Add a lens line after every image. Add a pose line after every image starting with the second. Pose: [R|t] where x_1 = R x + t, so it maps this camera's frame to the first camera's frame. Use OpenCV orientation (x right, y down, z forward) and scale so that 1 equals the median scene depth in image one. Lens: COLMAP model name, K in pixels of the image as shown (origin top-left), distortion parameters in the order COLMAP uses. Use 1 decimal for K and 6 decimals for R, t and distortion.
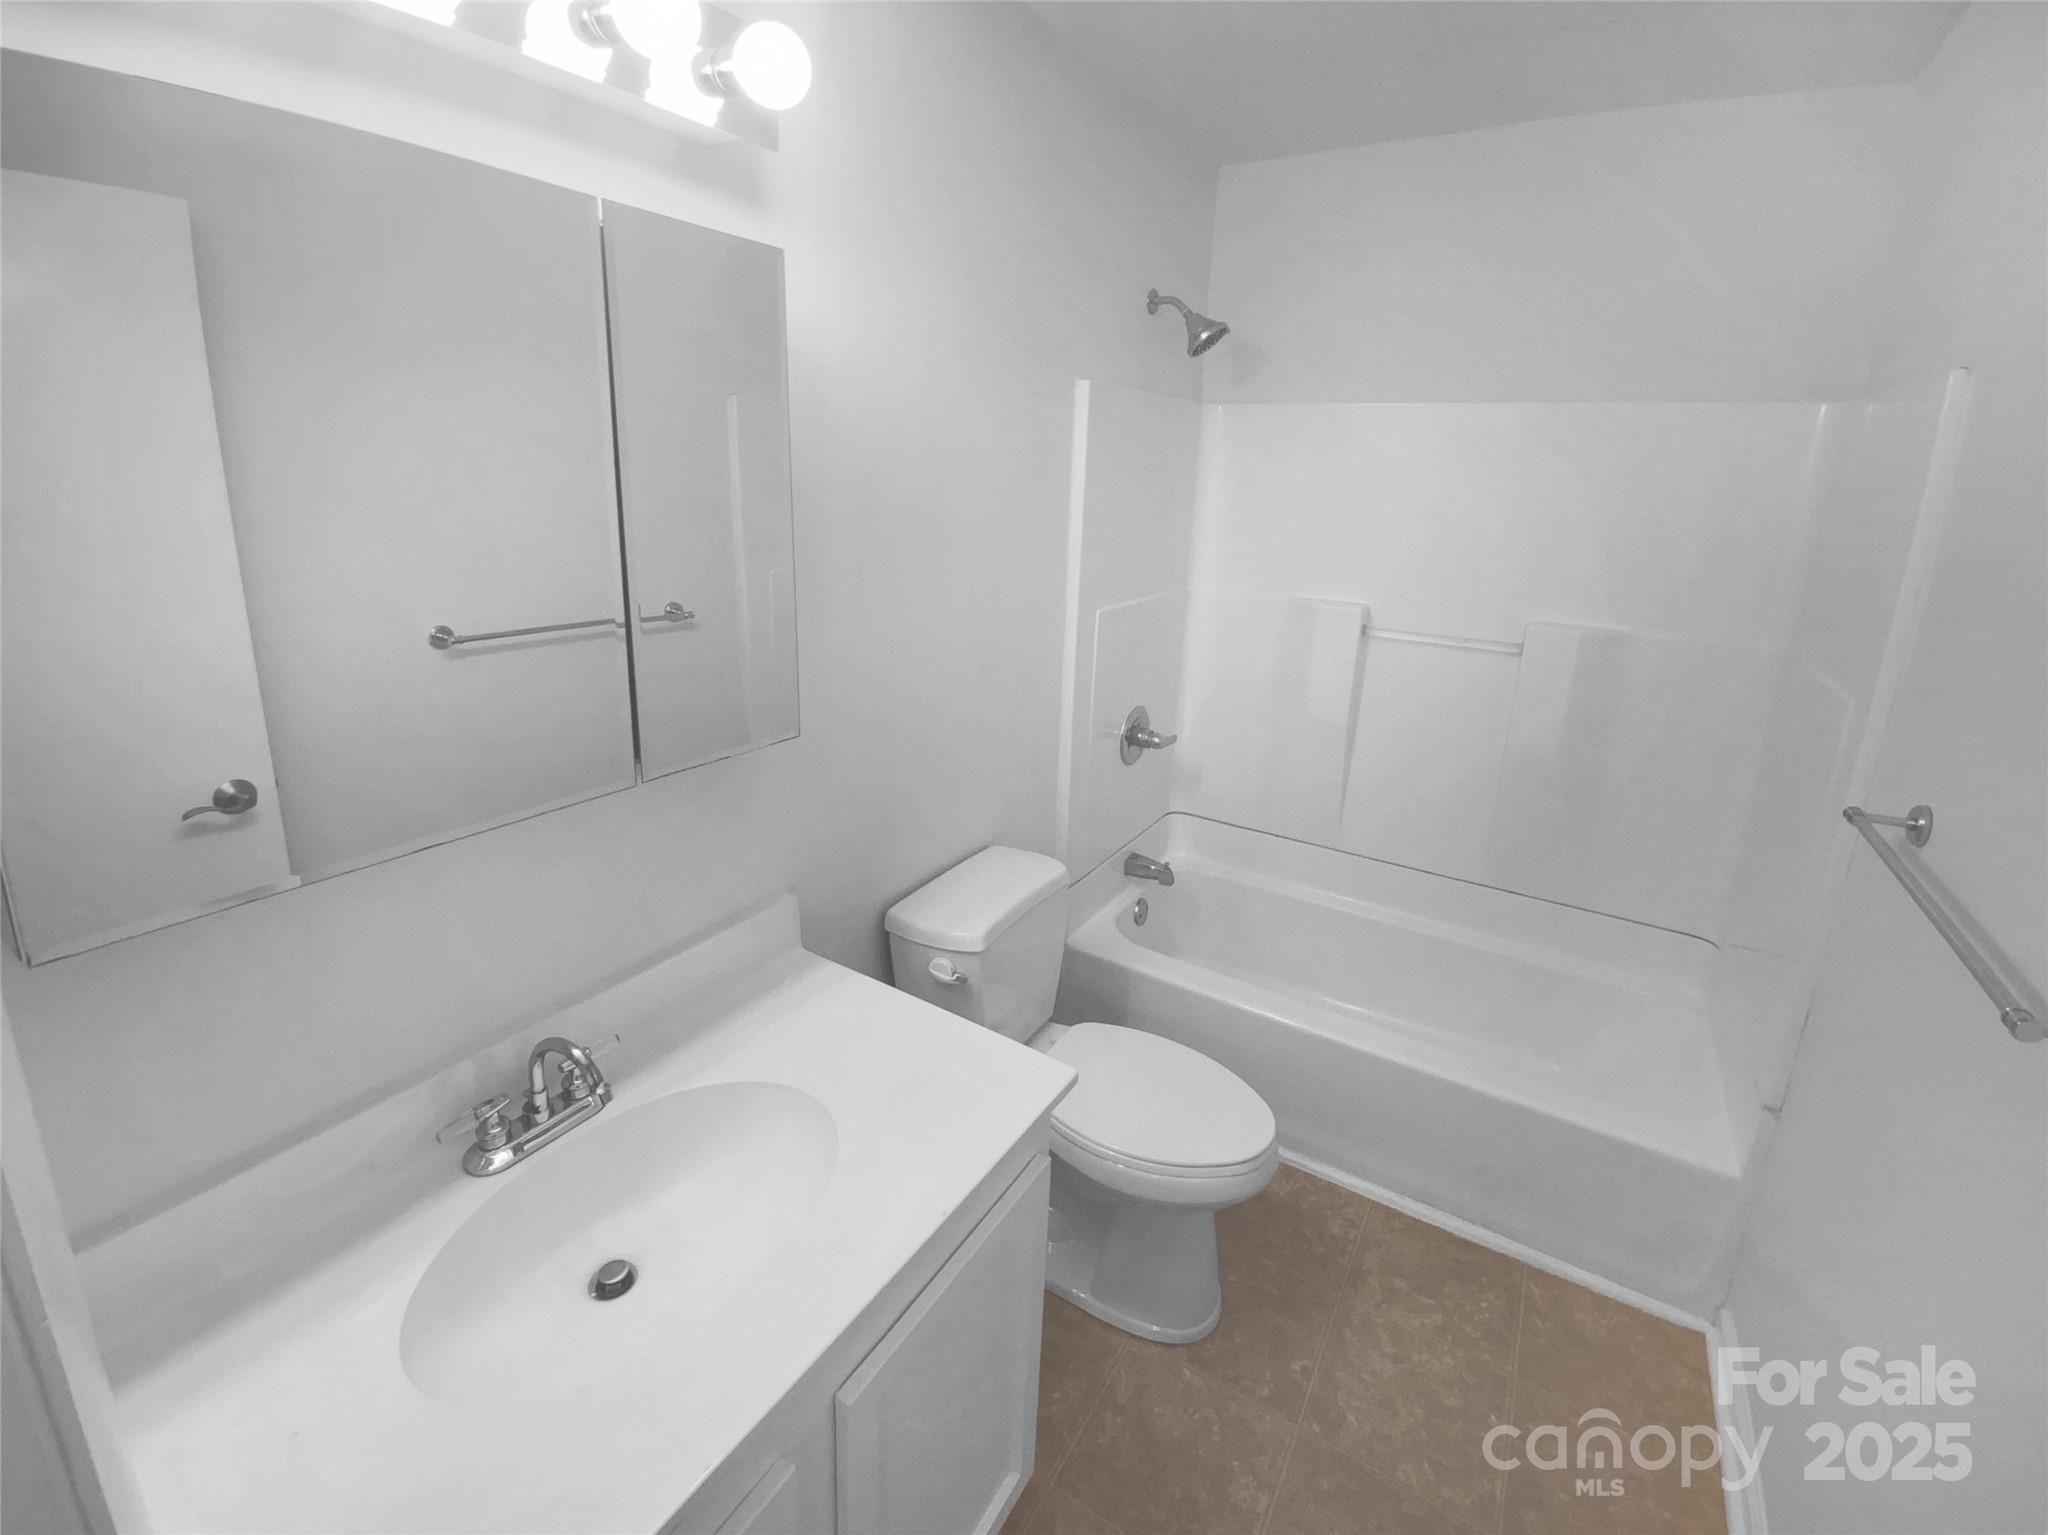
lens RADIAL K [[845.7, 0, 1024.0], [0, 845.7, 767.5], [0, 0, 1]] dist [-0.000600, 0.004570]
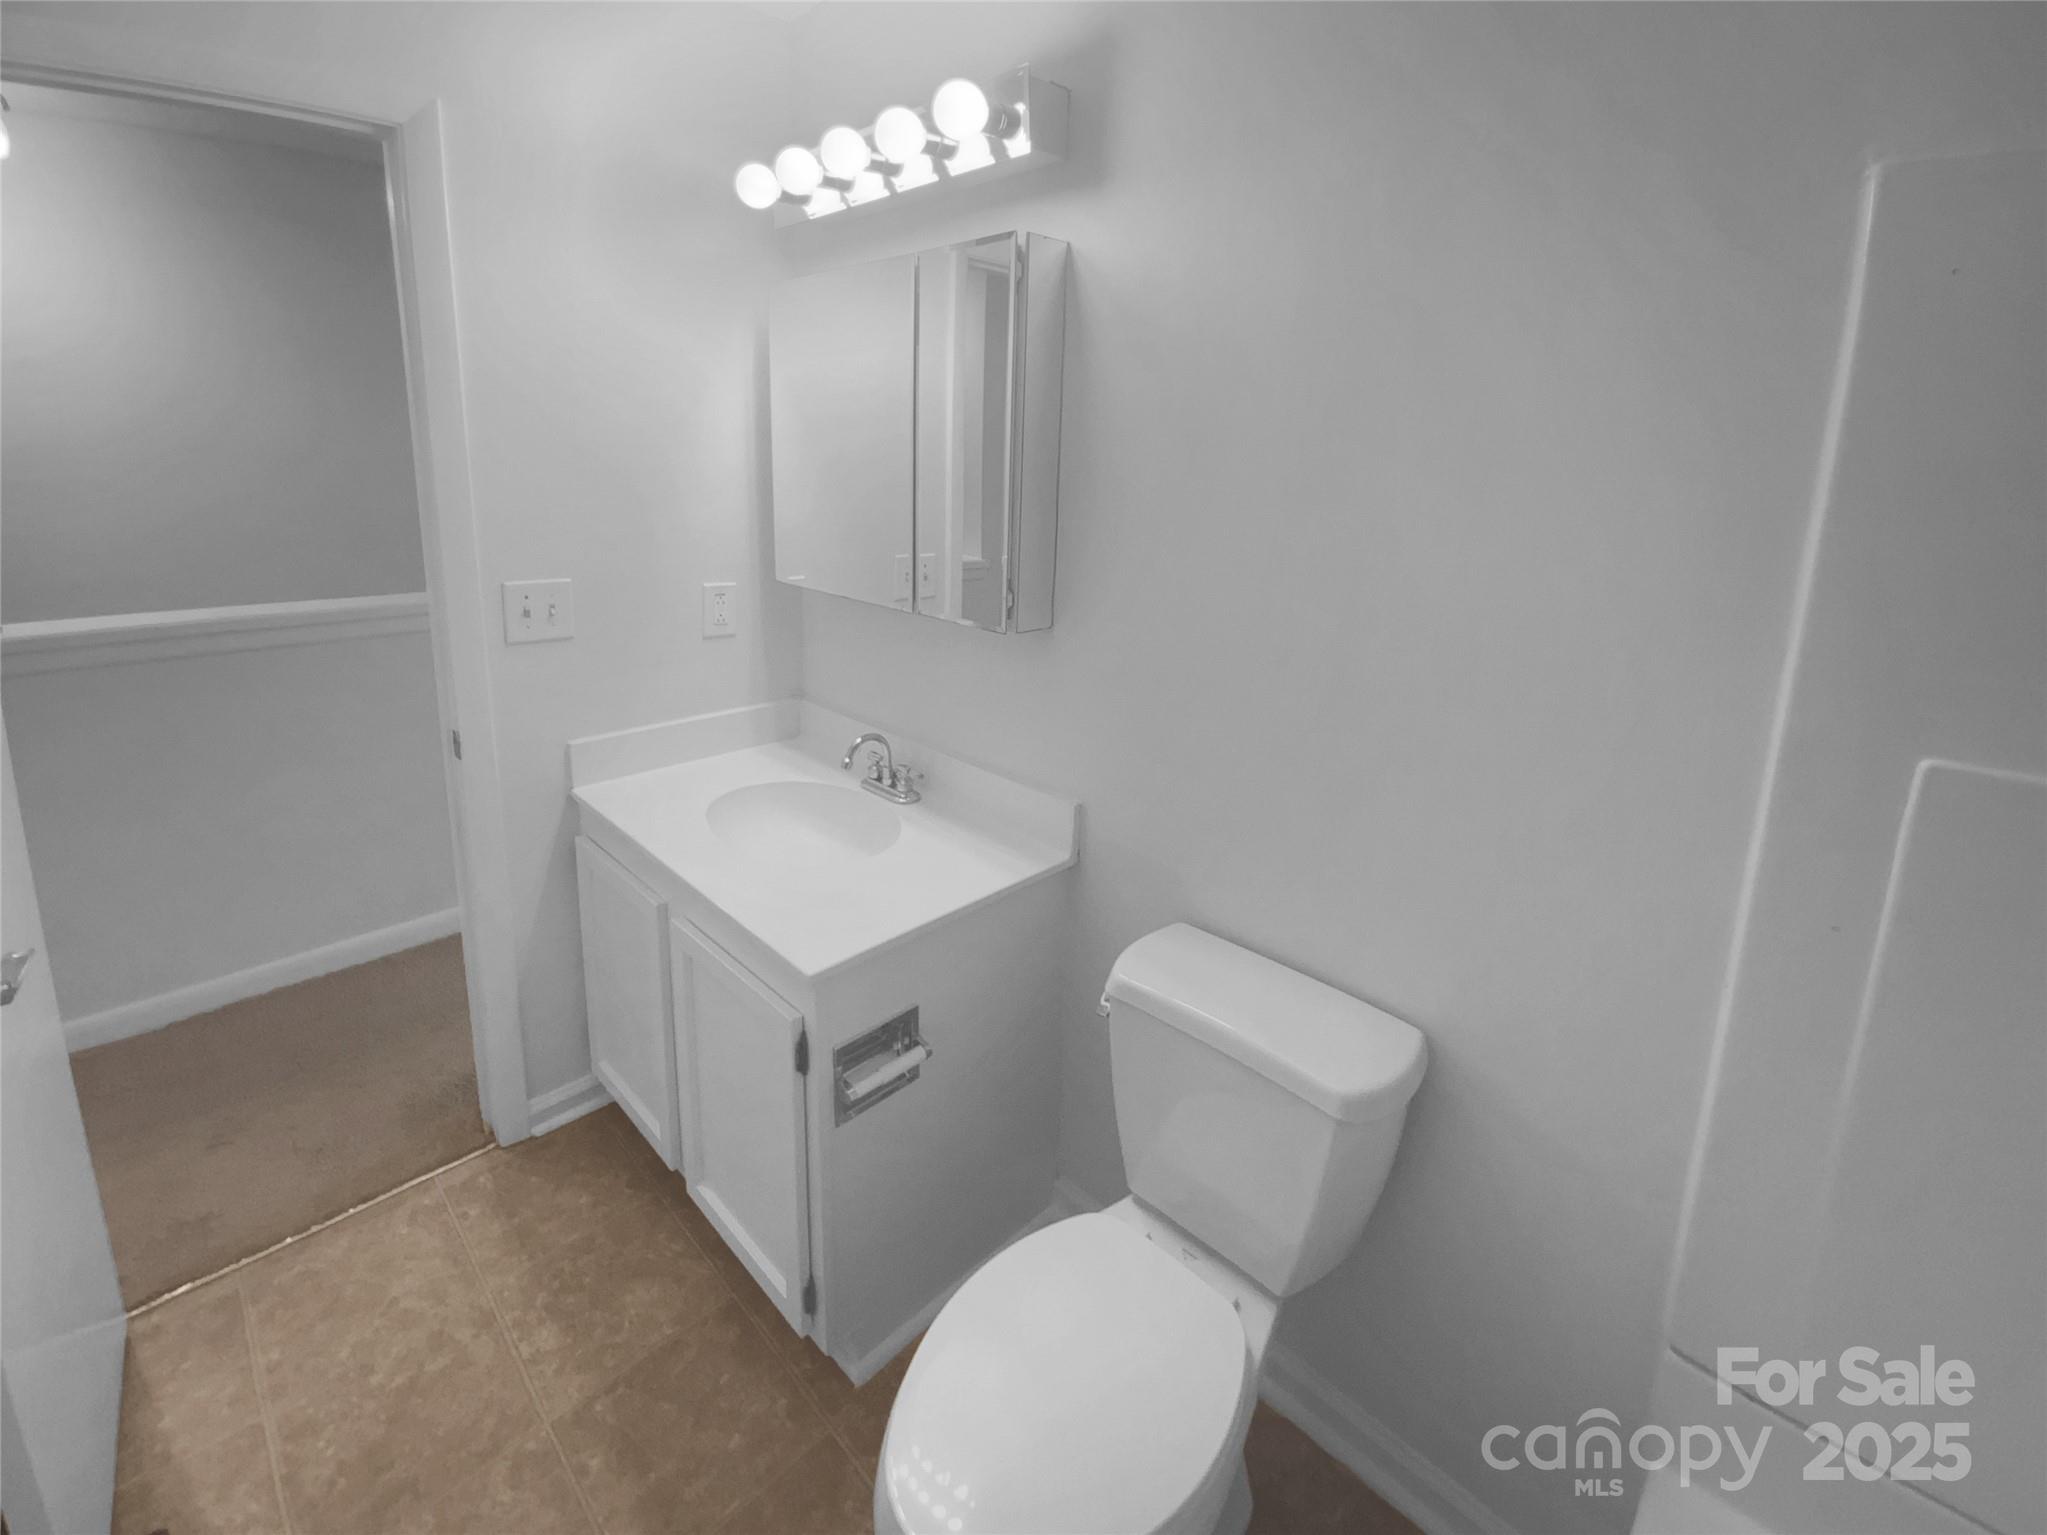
lens RADIAL K [[902.9, 0, 1023.5], [0, 902.9, 767.5], [0, 0, 1]] dist [-0.001522, -0.000599]
pose [[-0.226688, 0.328293, -0.916971, 0.922718], [-0.319028, 0.864513, 0.388380, -0.366566], [0.920236, 0.380580, -0.091240, 1.395366]]
